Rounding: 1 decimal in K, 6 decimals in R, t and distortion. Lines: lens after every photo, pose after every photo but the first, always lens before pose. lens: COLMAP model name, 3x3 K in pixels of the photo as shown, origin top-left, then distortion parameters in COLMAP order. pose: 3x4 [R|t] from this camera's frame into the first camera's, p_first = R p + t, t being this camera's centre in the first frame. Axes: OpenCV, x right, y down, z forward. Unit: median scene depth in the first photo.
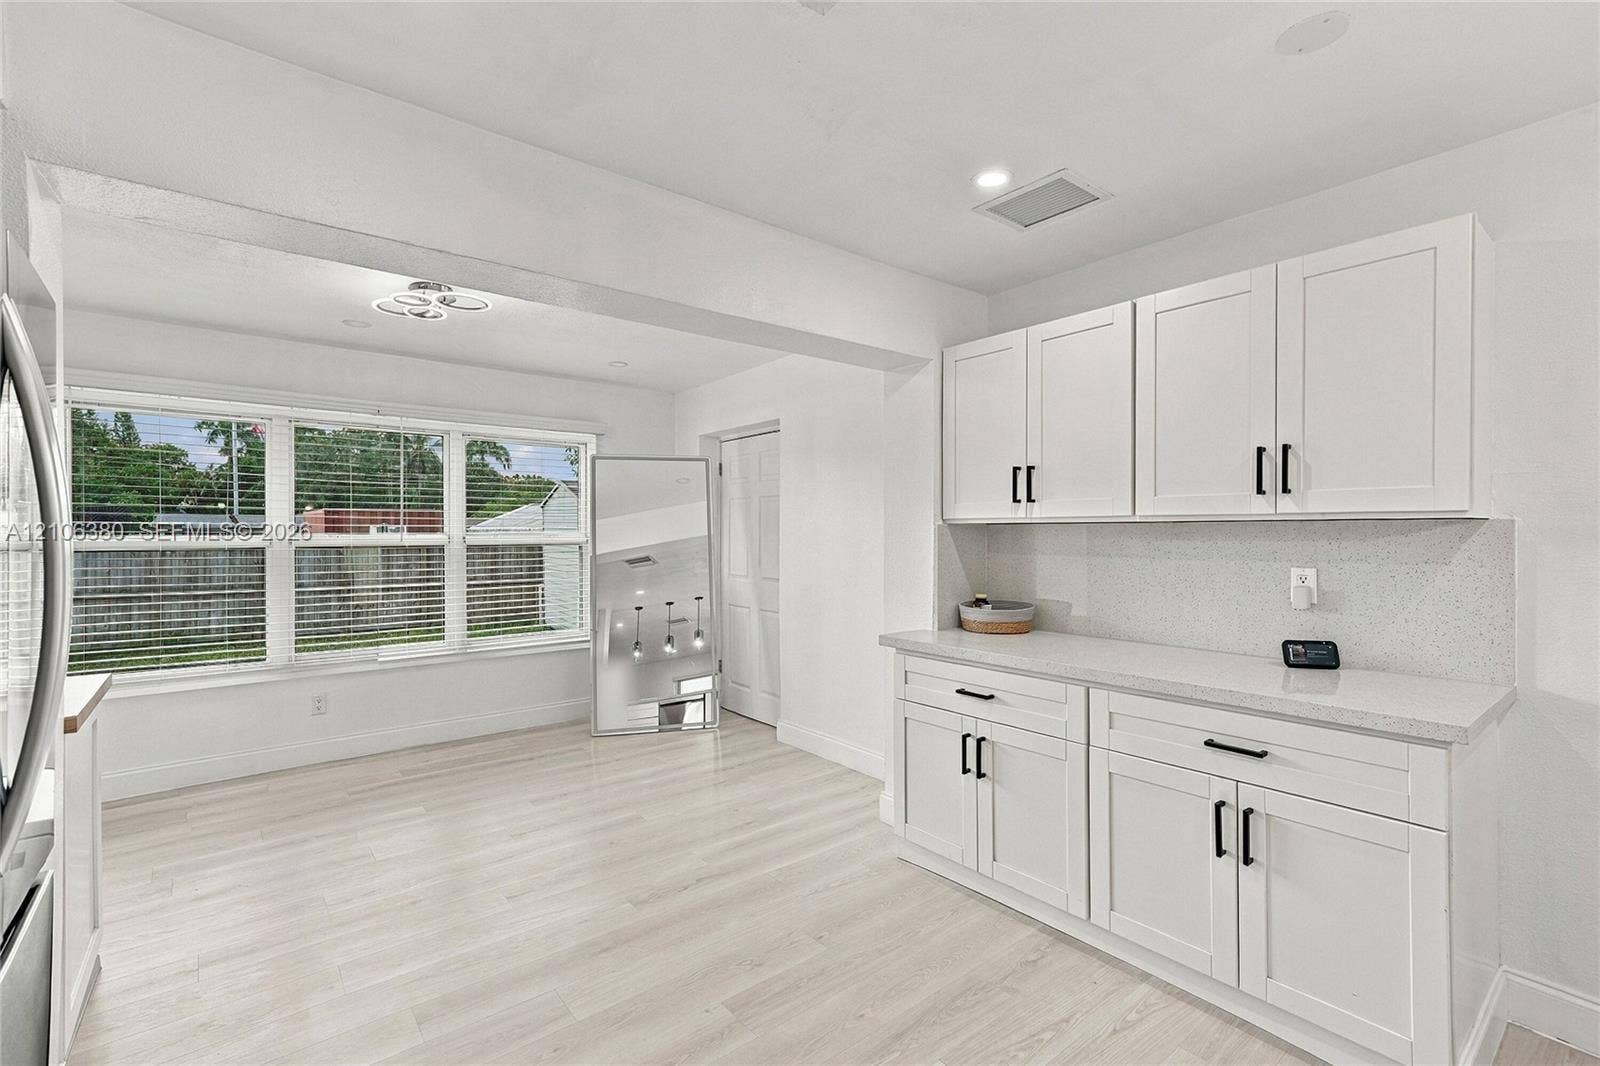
lens RADIAL K [[733.5, 0, 800.0], [0, 733.5, 532.8], [0, 0, 1]] dist [-0.001240, -0.000042]
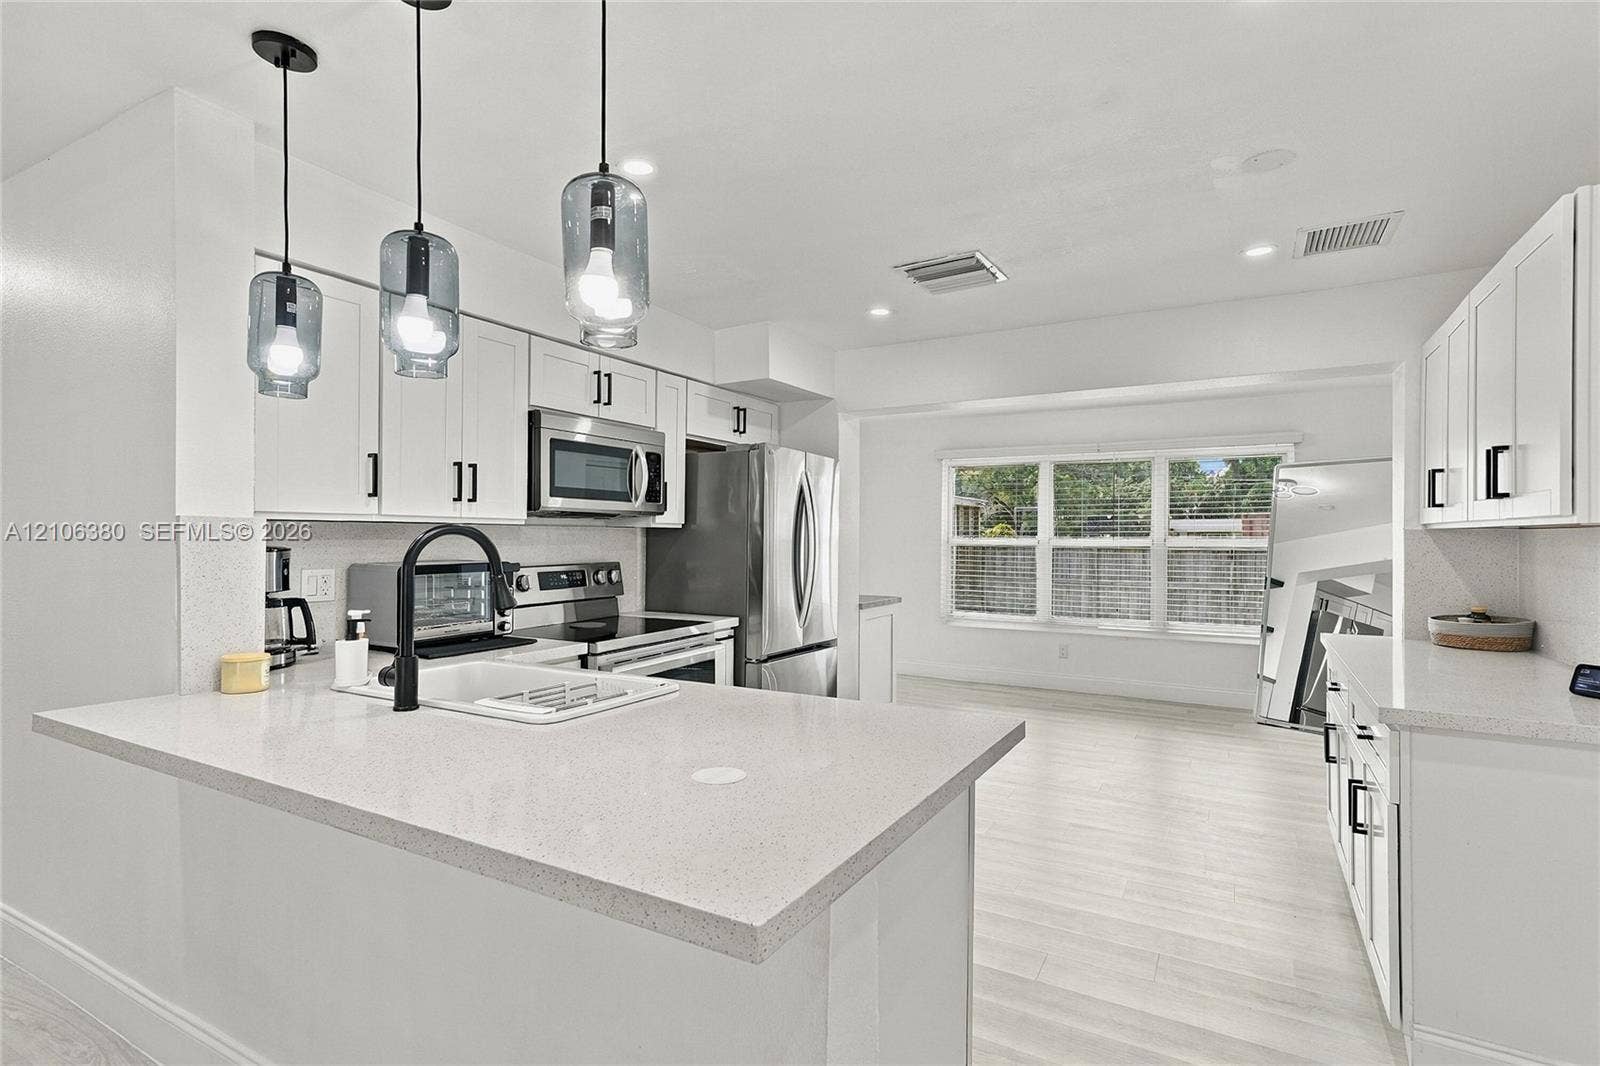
lens RADIAL K [[787.6, 0, 799.0], [0, 787.6, 534.4], [0, 0, 1]] dist [-0.000369, -0.000055]
pose [[0.375025, -0.004030, -0.927006, 0.623480], [0.005520, 0.999983, -0.002114, -0.005694], [0.926998, -0.004324, 0.375040, -0.108618]]
